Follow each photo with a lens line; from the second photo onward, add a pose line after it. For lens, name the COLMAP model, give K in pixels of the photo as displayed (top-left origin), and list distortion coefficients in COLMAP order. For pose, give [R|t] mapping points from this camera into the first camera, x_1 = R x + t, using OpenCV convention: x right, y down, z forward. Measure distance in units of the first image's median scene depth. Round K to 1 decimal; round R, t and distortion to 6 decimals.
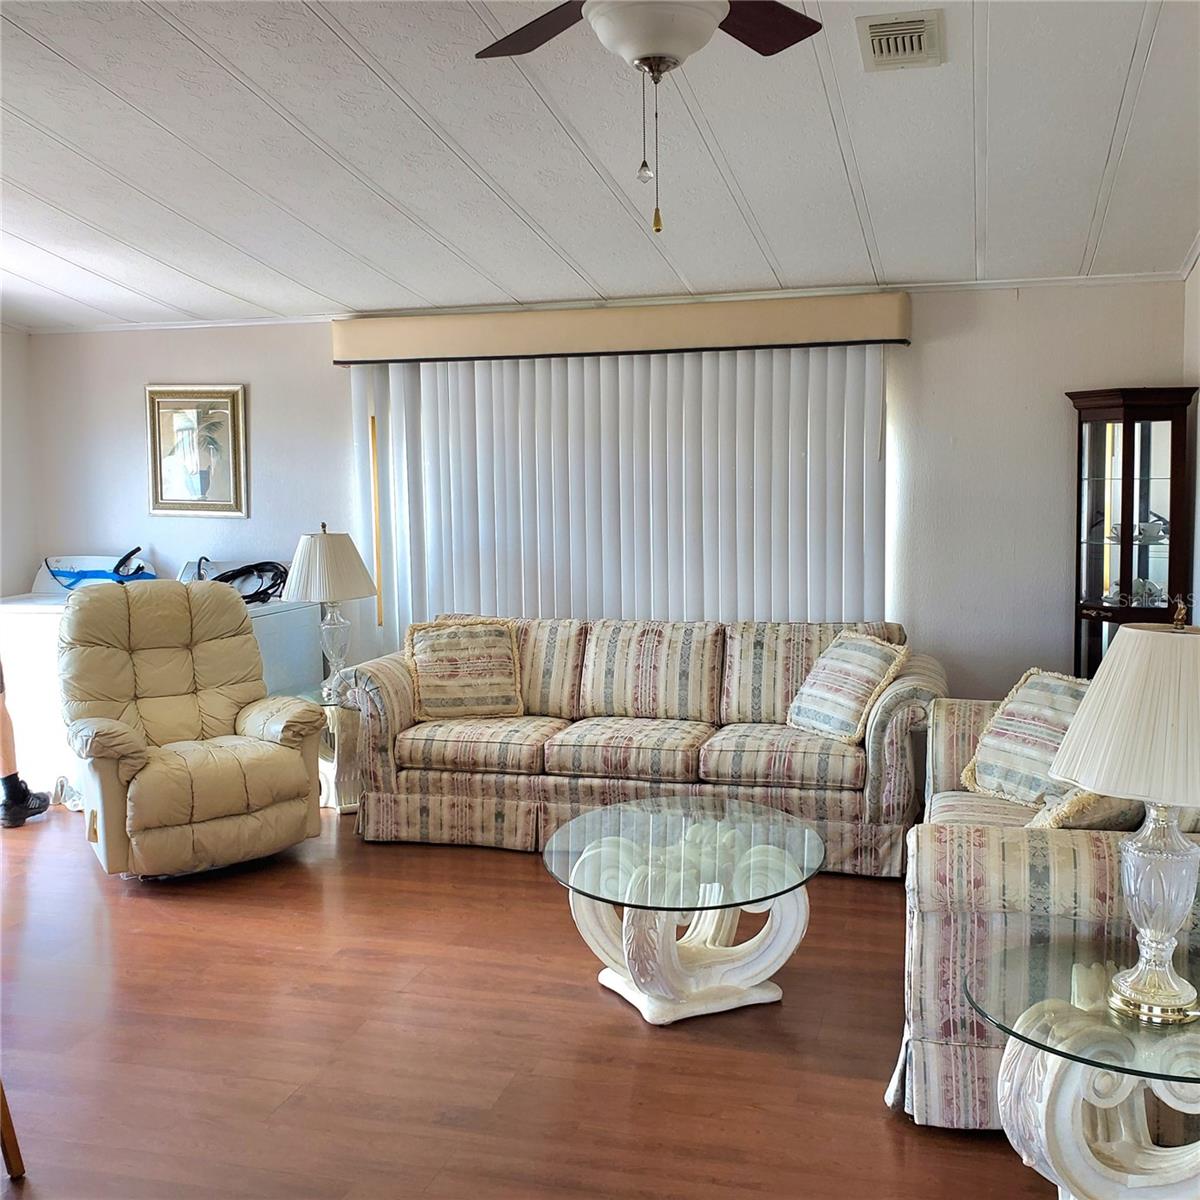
lens RADIAL K [[1272.3, 0, 575.6], [0, 1272.3, 555.0], [0, 0, 1]] dist [0.203673, -0.656784]
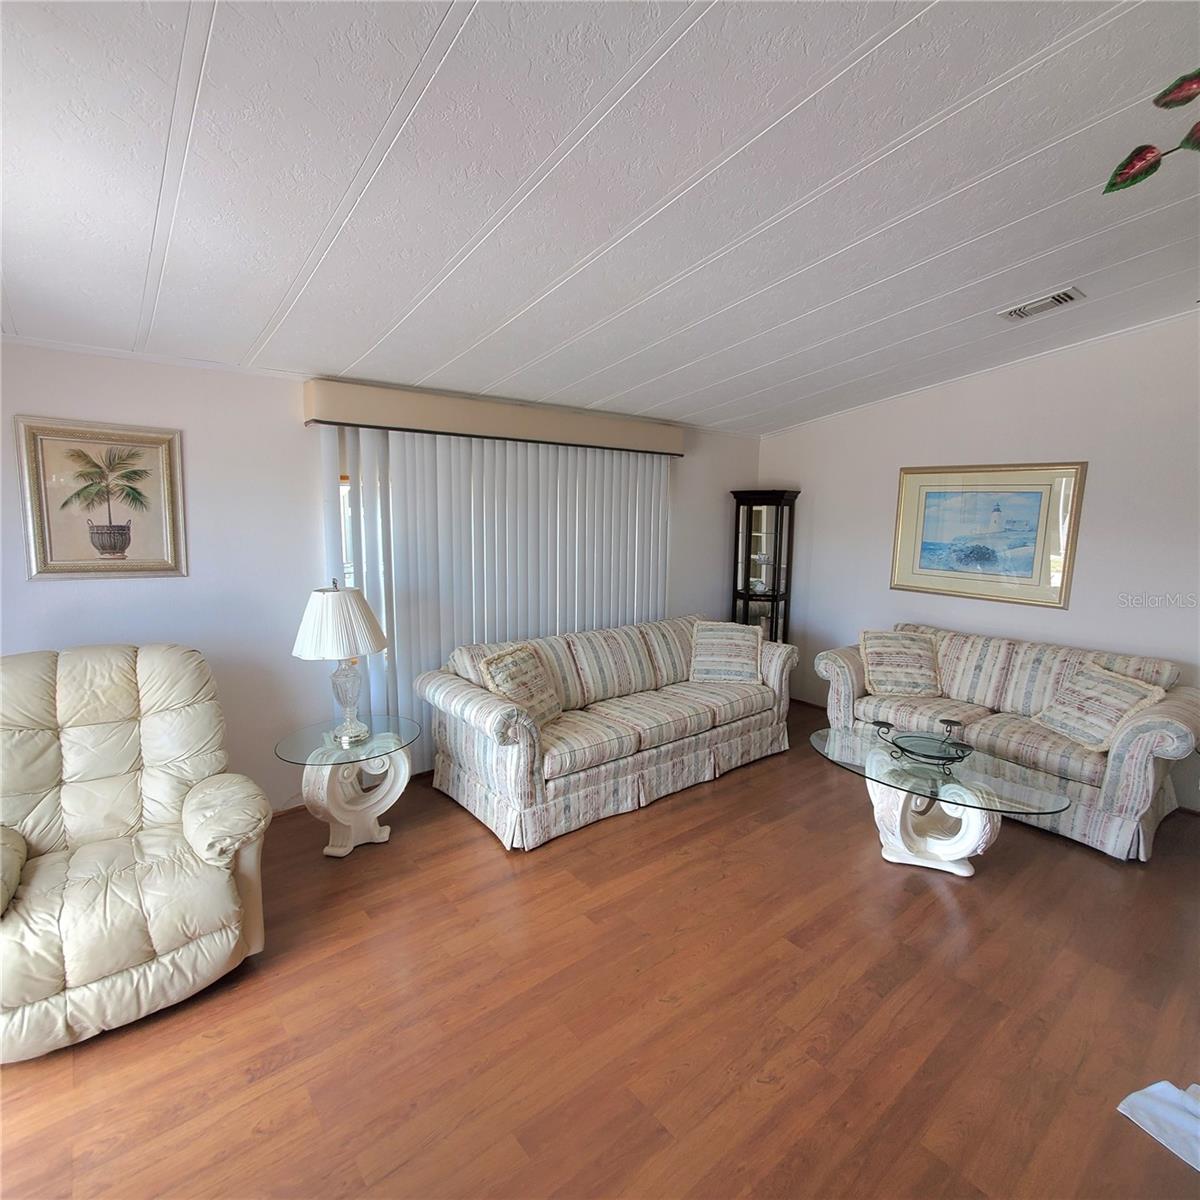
lens RADIAL K [[637.5, 0, 579.9], [0, 637.5, 589.7], [0, 0, 1]] dist [-0.017079, -0.000130]
pose [[0.580348, -0.081868, 0.810243, -0.574202], [0.034502, 0.996513, 0.075976, -0.054408], [-0.813638, -0.016137, 0.581148, 0.622168]]
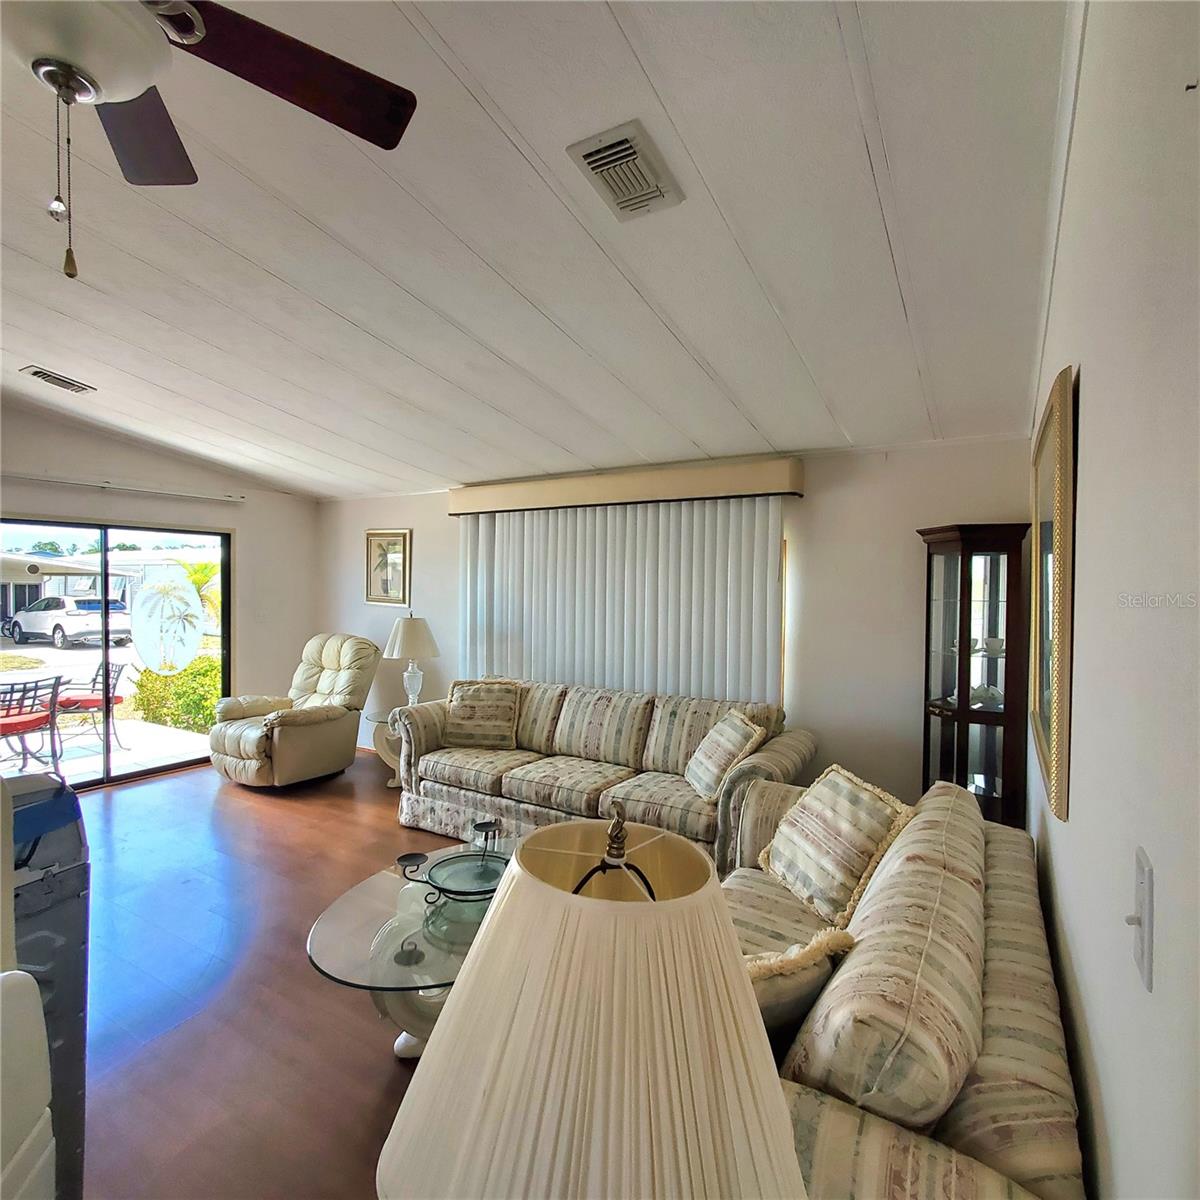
lens RADIAL K [[637.5, 0, 579.9], [0, 637.5, 589.7], [0, 0, 1]] dist [-0.017079, -0.000130]
pose [[0.962605, 0.028037, -0.269455, 0.227577], [-0.045477, 0.997239, -0.058700, -0.016863], [0.267065, 0.068759, 0.961222, 0.319979]]
